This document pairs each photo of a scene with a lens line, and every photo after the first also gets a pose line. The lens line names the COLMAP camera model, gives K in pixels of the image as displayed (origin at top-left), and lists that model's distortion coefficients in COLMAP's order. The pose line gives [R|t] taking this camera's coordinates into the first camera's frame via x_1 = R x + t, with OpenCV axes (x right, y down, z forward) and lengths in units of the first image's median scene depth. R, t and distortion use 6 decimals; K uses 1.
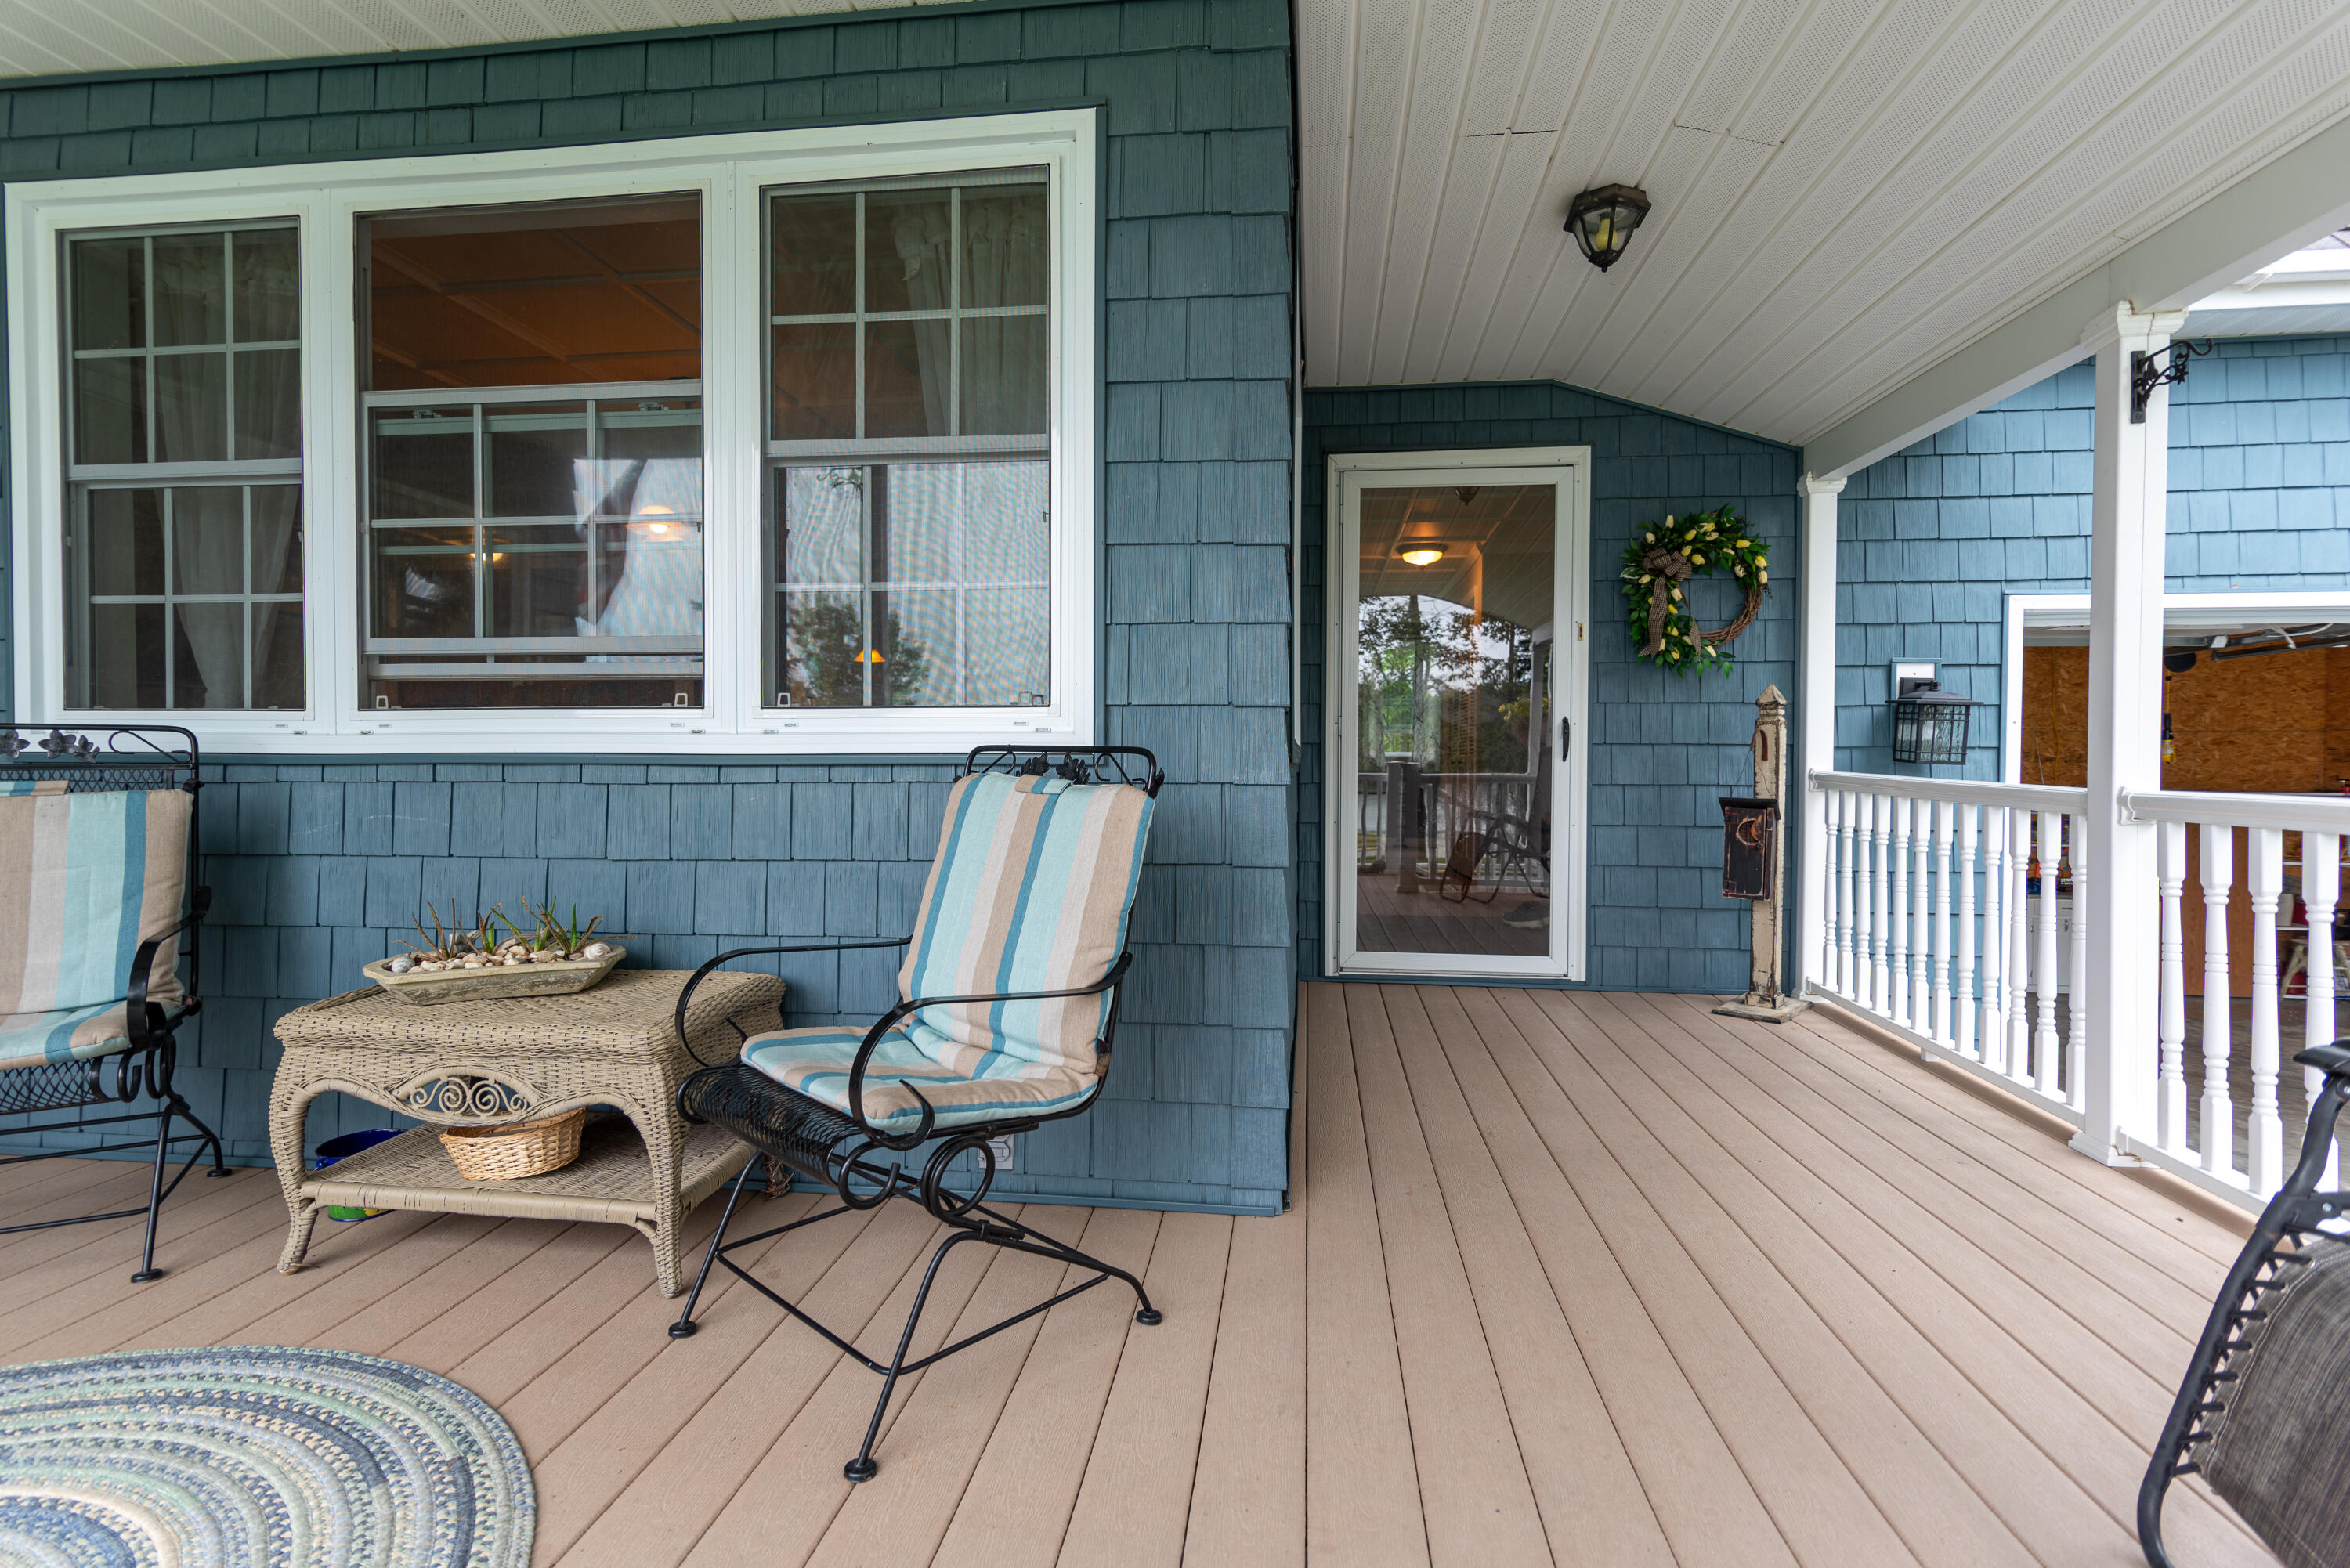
lens RADIAL K [[1147.6, 0, 1175.0], [0, 1147.6, 784.0], [0, 0, 1]] dist [0.001154, -0.000006]
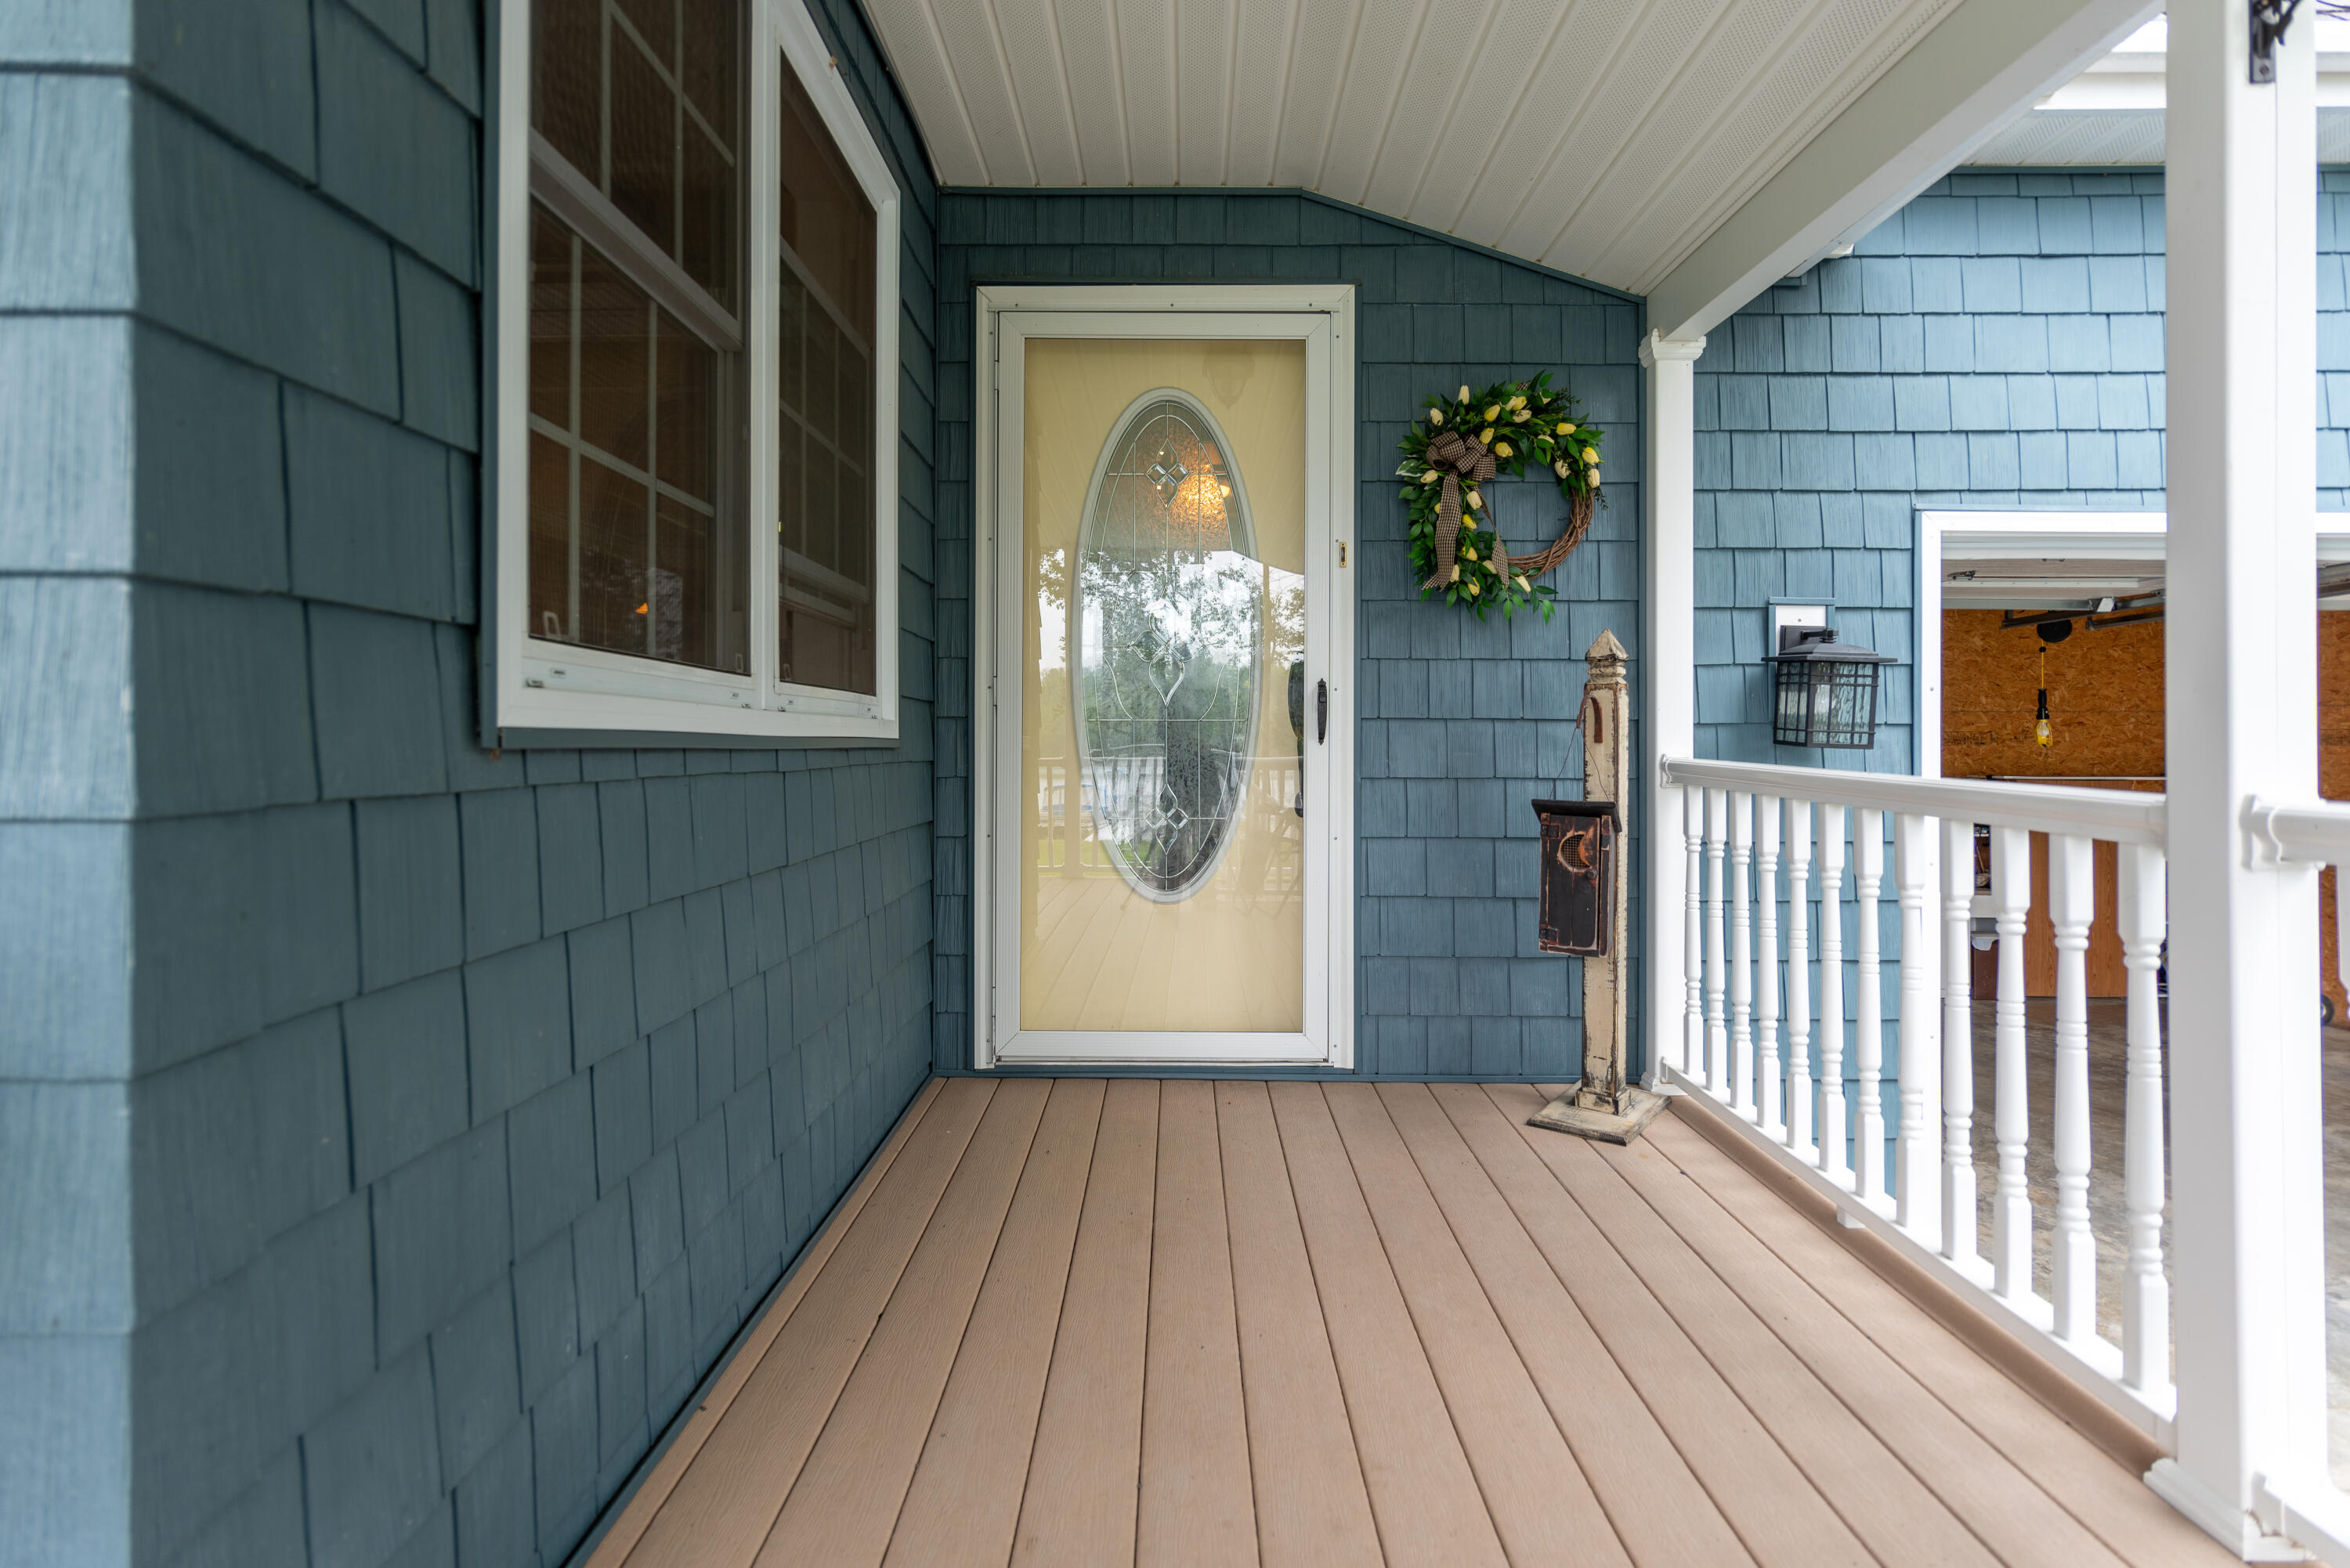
lens RADIAL K [[1184.0, 0, 1179.4], [0, 1184.0, 734.1], [0, 0, 1]] dist [0.000395, 0.000423]
pose [[0.992632, 0.000817, 0.121164, 0.177411], [0.002551, 0.999615, -0.027638, -0.006759], [-0.121140, 0.027743, 0.992248, 0.325568]]
